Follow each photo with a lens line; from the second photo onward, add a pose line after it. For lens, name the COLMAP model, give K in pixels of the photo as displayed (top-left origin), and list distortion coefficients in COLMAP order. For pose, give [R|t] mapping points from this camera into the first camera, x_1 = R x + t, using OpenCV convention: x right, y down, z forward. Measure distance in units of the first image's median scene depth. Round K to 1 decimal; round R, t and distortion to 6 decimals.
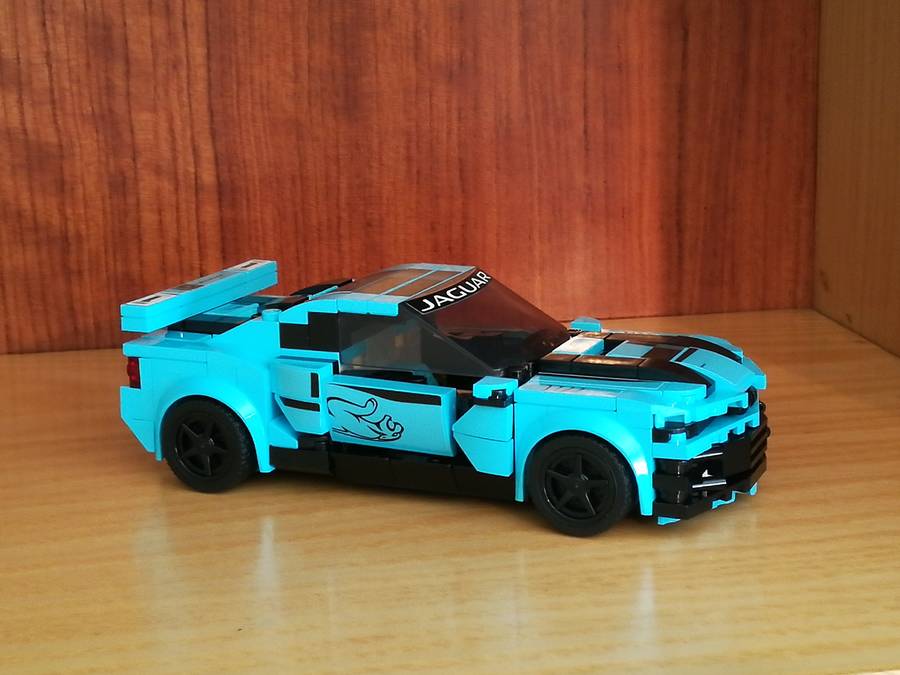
lens RADIAL K [[1623.0, 0, 469.8], [0, 1623.0, 321.0], [0, 0, 1]] dist [0.063430, 0.000000]
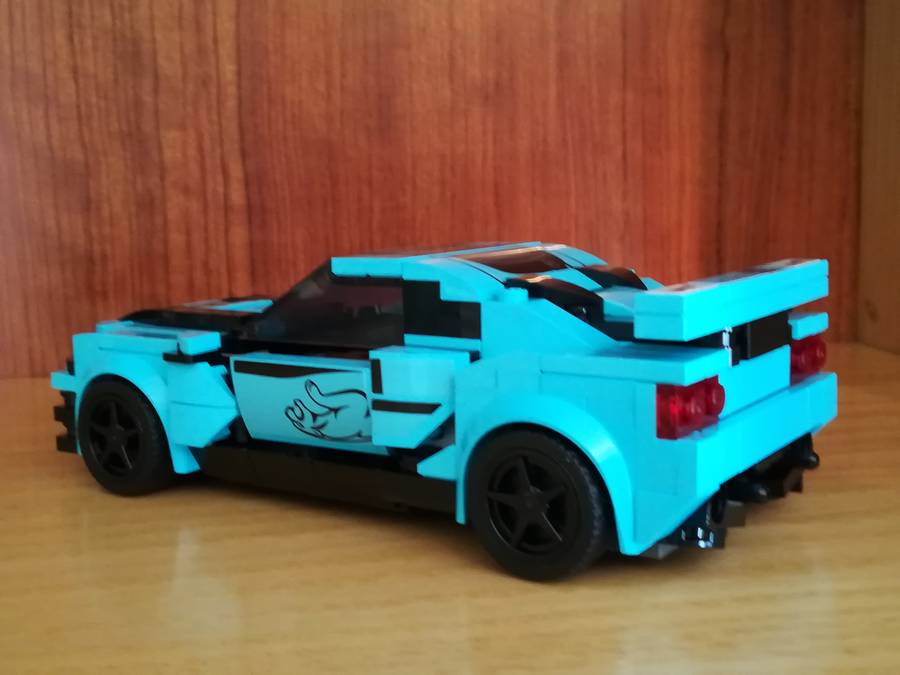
lens RADIAL K [[1197.0, 0, 461.7], [0, 1197.0, 322.7], [0, 0, 1]] dist [0.039049, 0.000000]
pose [[0.999359, 0.005136, -0.035417, -0.000304], [-0.007870, 0.996962, -0.077494, 0.041347], [0.034911, 0.077723, 0.996364, 0.292239]]
